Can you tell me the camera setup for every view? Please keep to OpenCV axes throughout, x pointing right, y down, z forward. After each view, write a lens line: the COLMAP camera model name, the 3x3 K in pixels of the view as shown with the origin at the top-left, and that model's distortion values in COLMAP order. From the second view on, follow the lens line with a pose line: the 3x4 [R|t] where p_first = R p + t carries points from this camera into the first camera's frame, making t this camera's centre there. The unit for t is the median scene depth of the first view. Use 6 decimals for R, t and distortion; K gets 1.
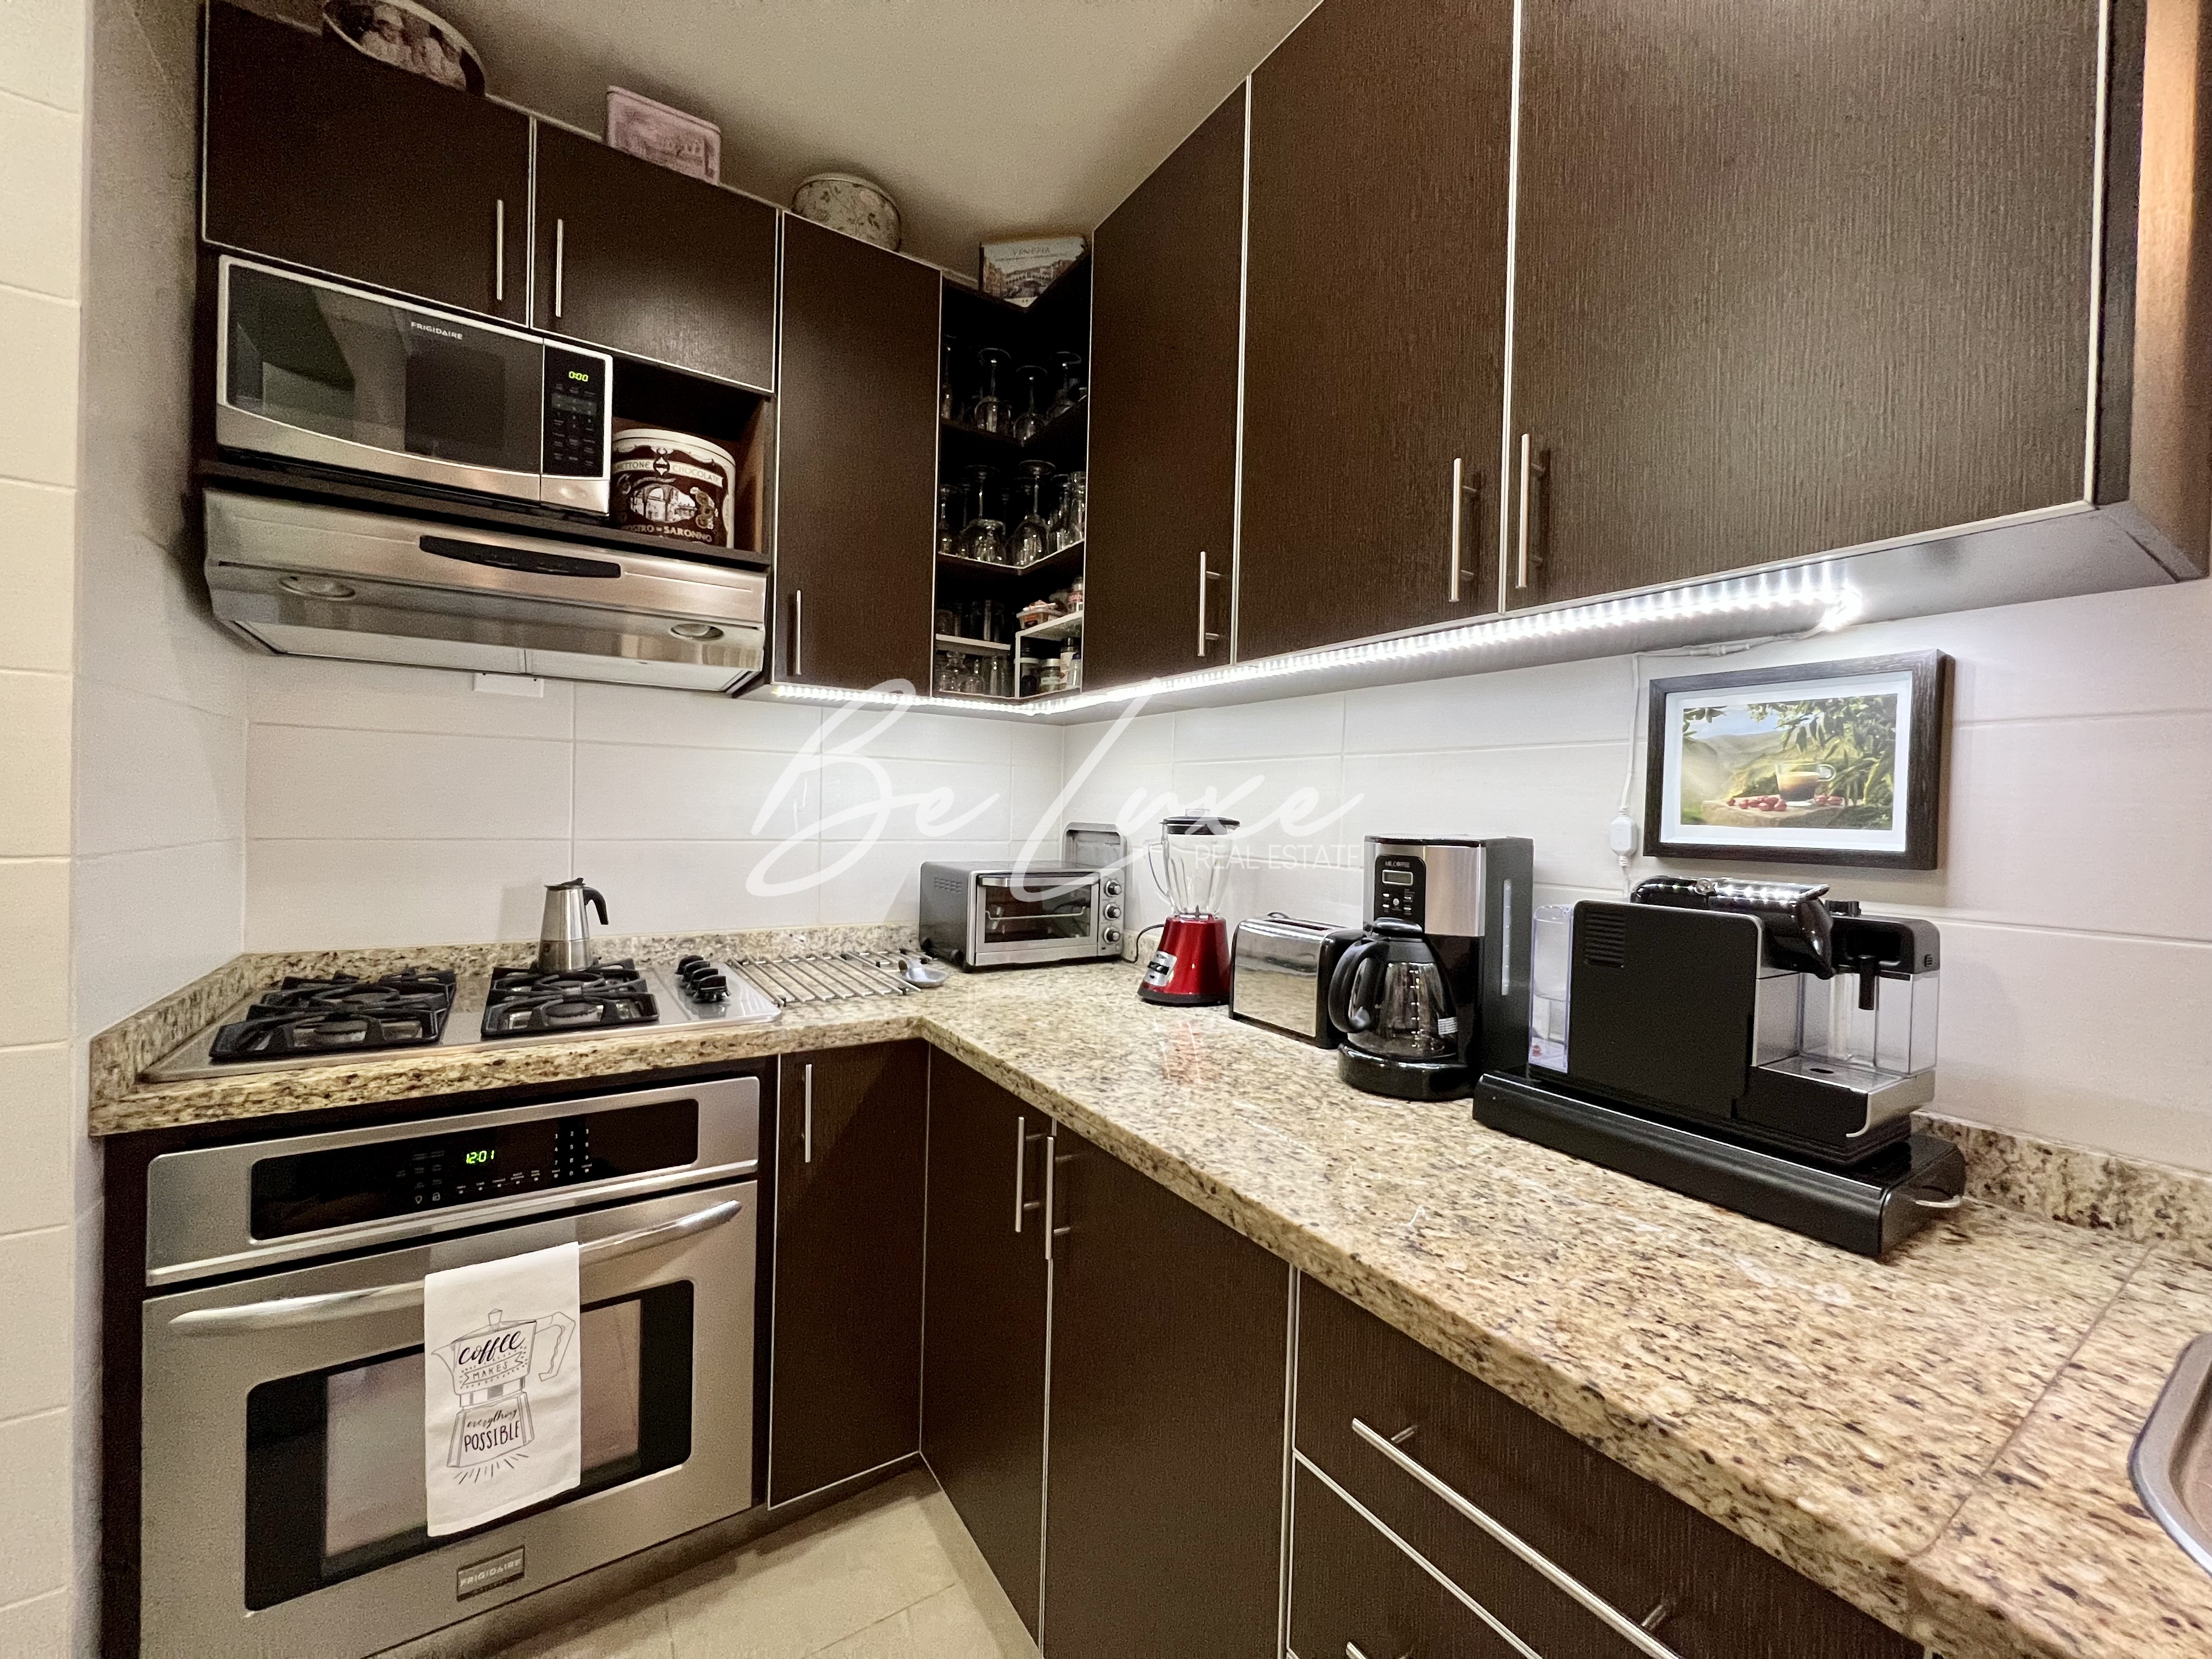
lens RADIAL K [[885.6, 0, 1105.1], [0, 885.6, 822.6], [0, 0, 1]] dist [-0.002661, -0.000169]
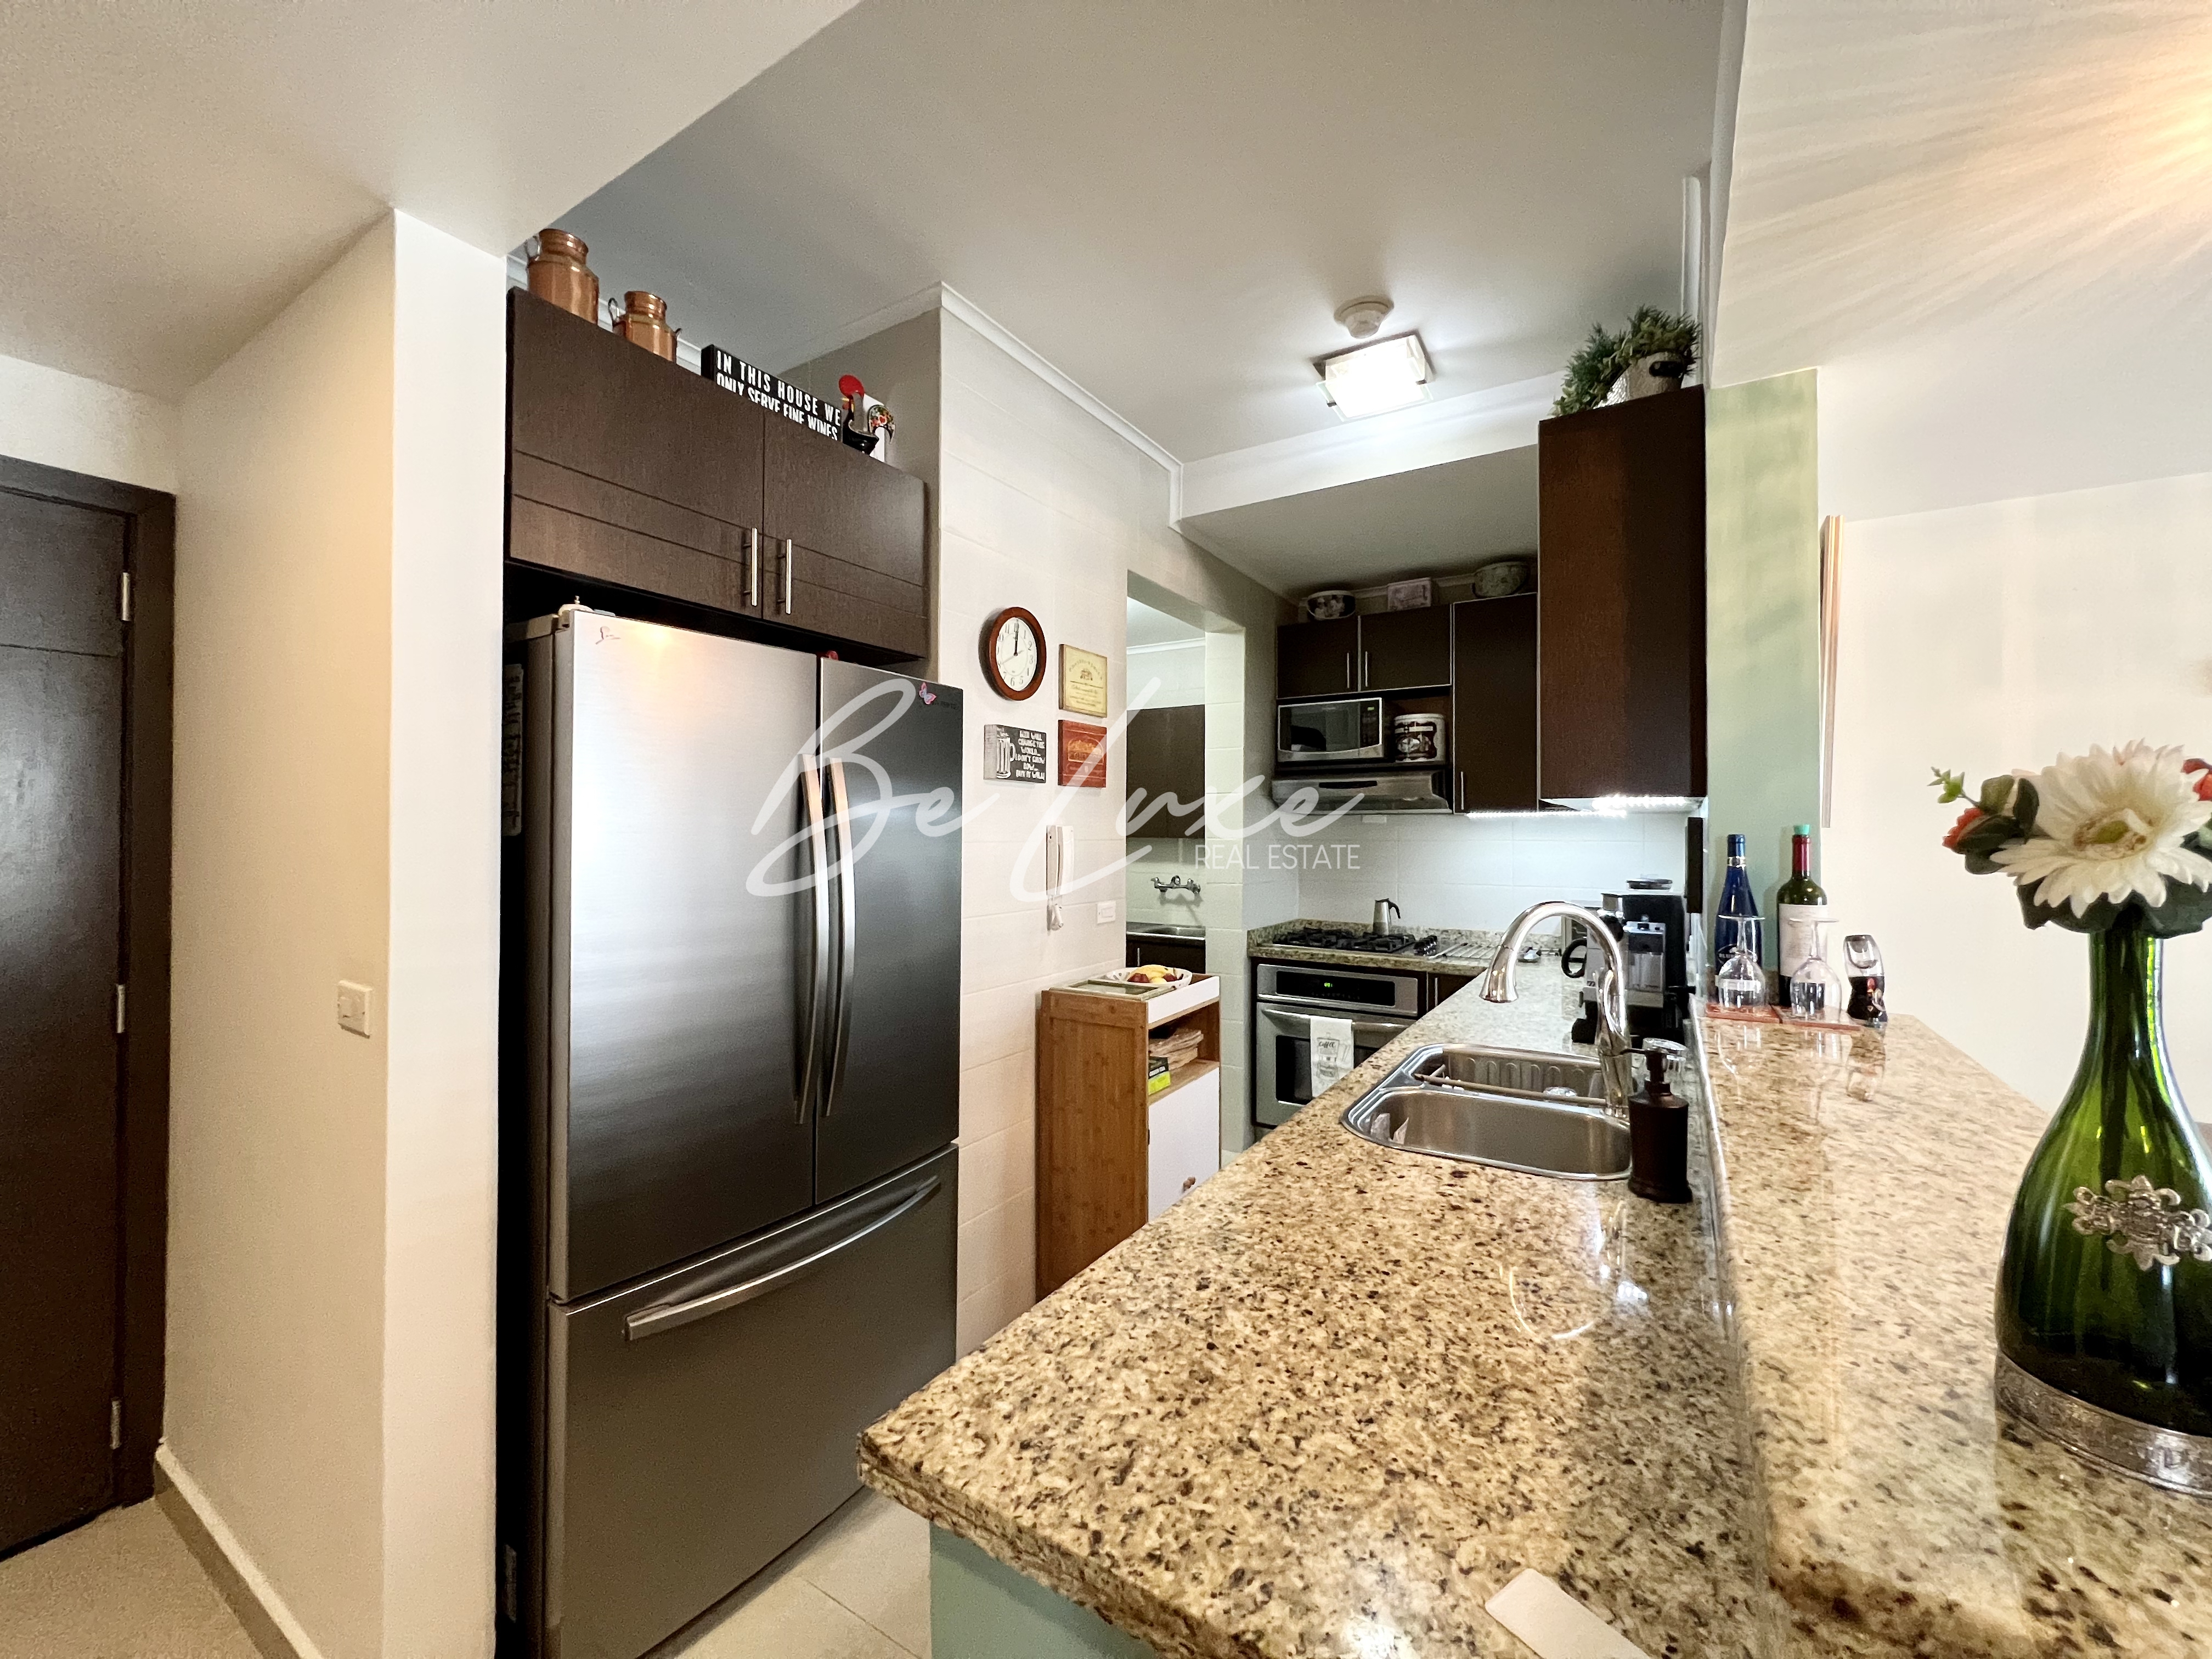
lens RADIAL K [[885.6, 0, 1105.1], [0, 885.6, 822.6], [0, 0, 1]] dist [-0.002661, -0.000169]
pose [[0.407657, -0.033373, -0.912525, 1.510435], [-0.004971, 0.999236, -0.038764, -0.053984], [0.913122, 0.020338, 0.407179, -0.818958]]
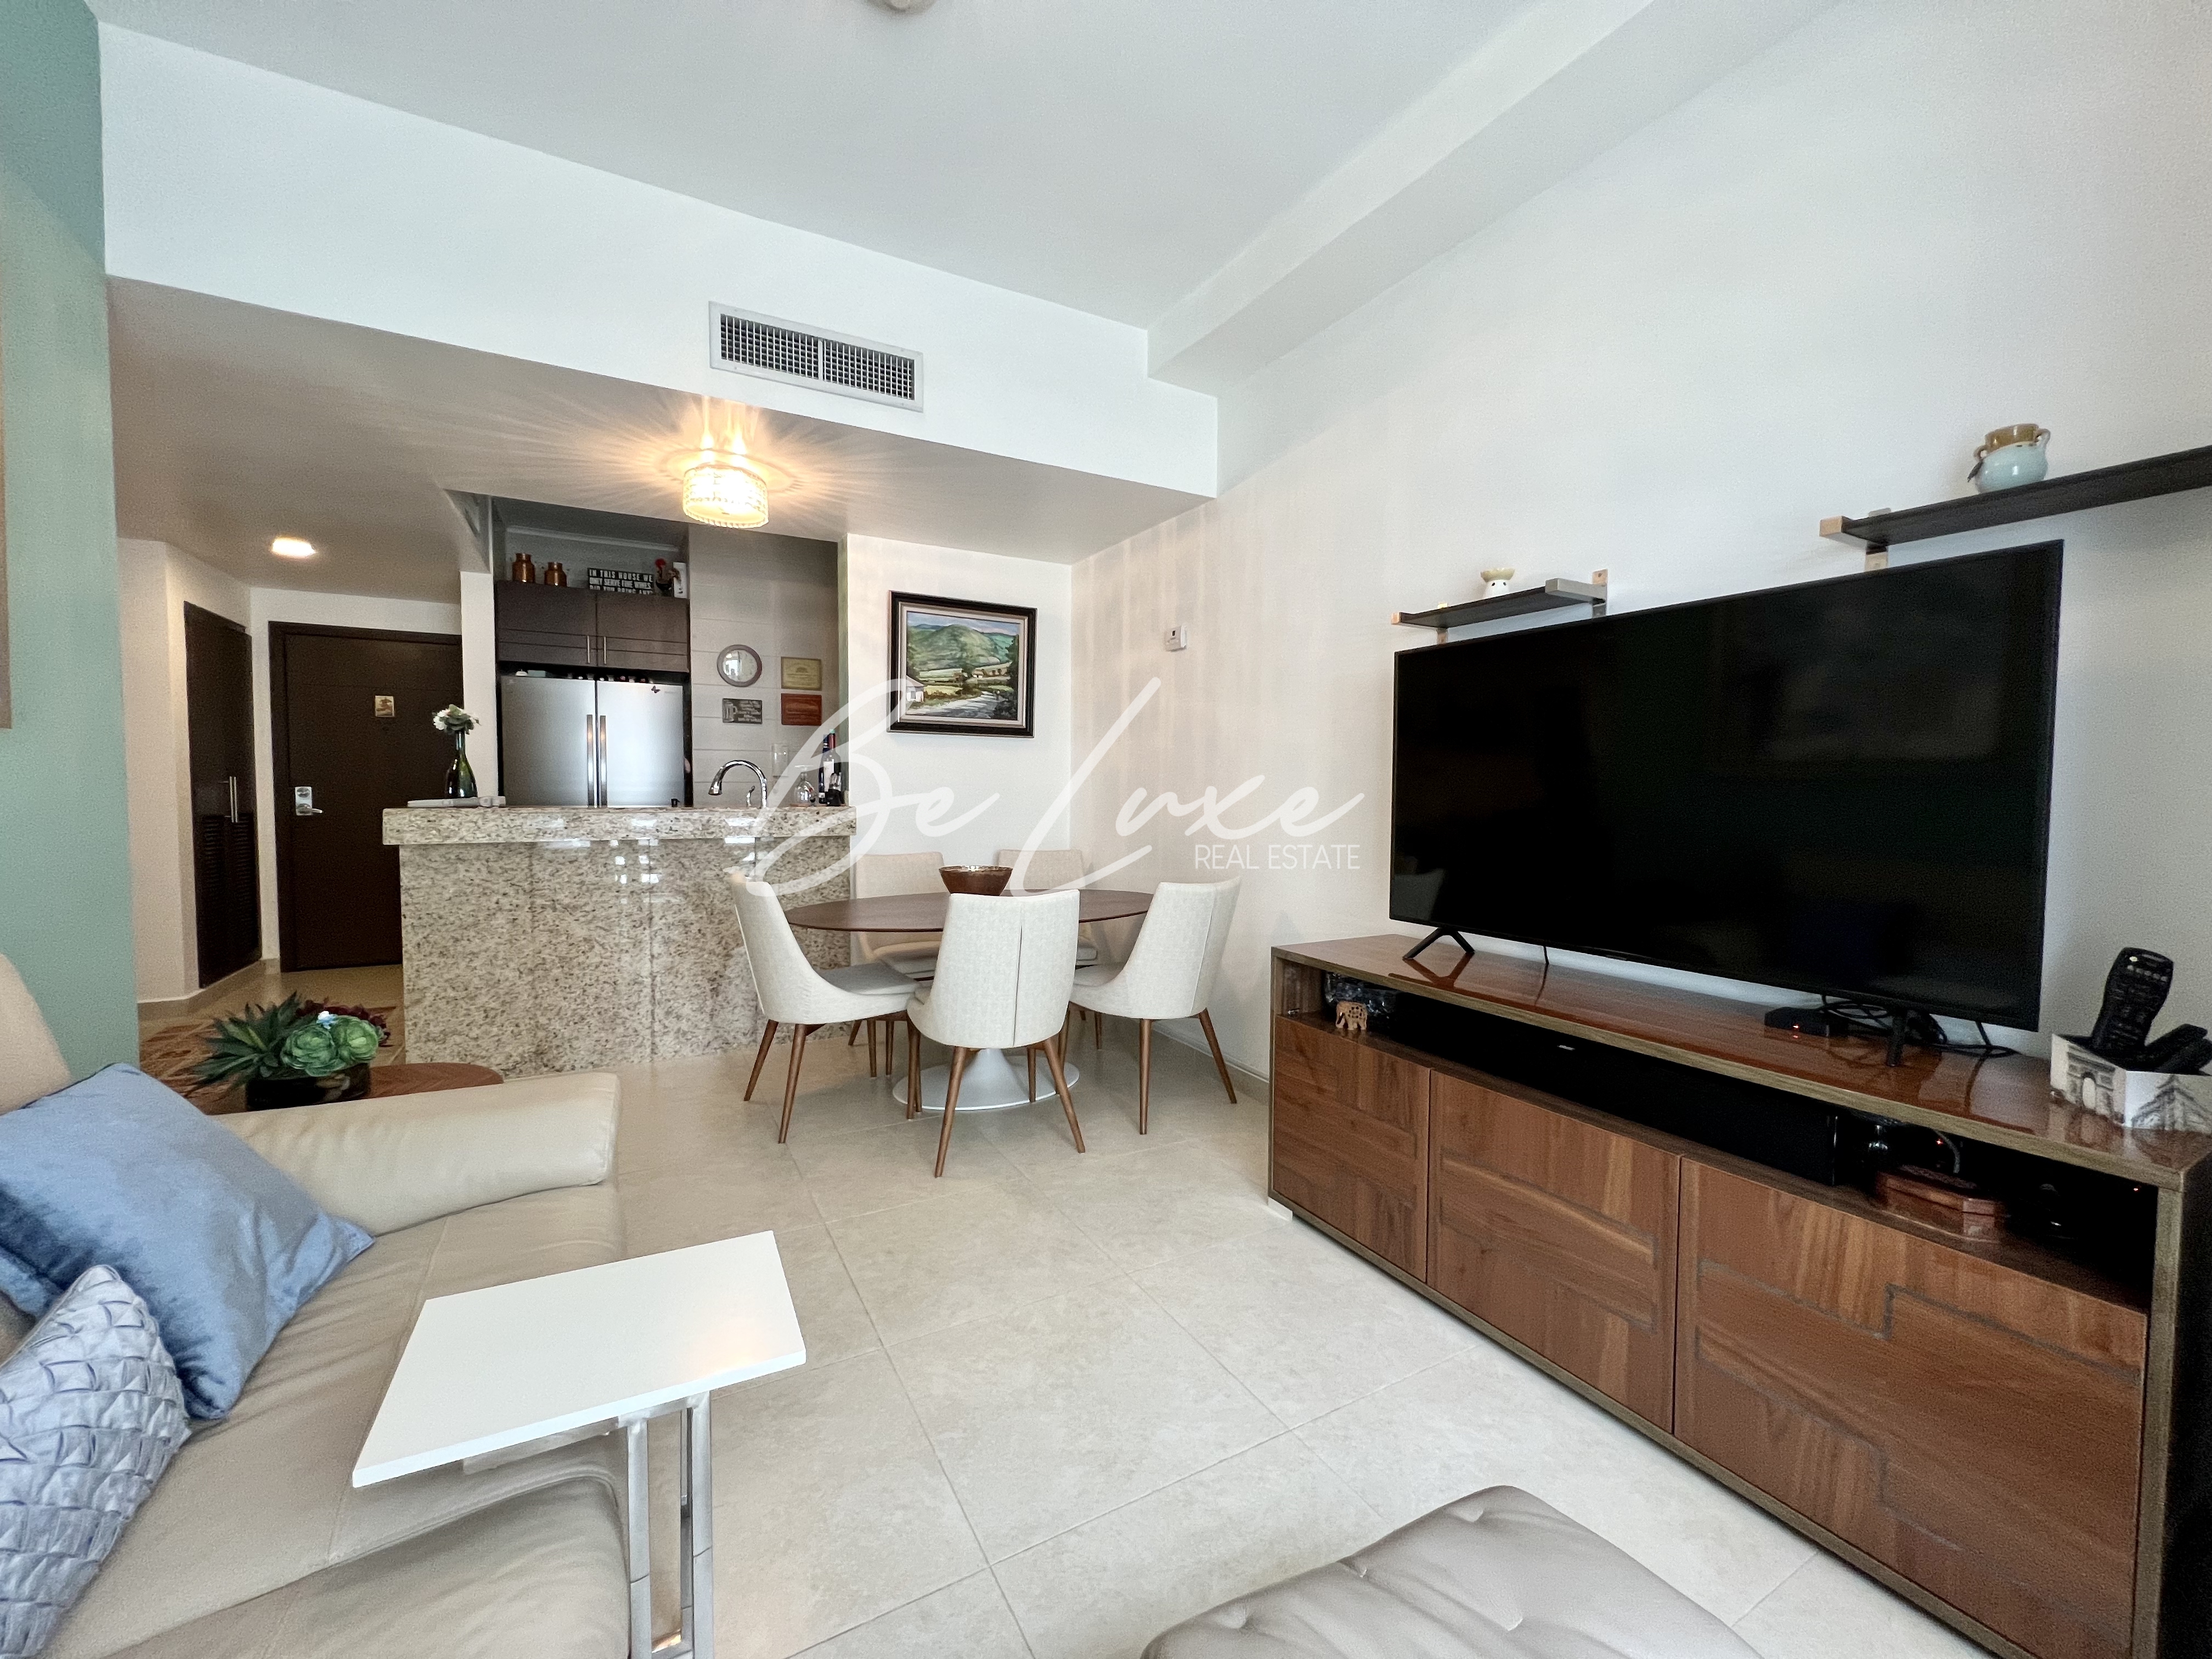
lens RADIAL K [[885.6, 0, 1105.1], [0, 885.6, 822.6], [0, 0, 1]] dist [-0.002661, -0.000169]
pose [[-0.073808, 0.014341, -0.997169, 3.594246], [-0.021741, 0.999636, 0.015985, 0.135891], [0.997035, 0.022859, -0.073470, 1.582657]]
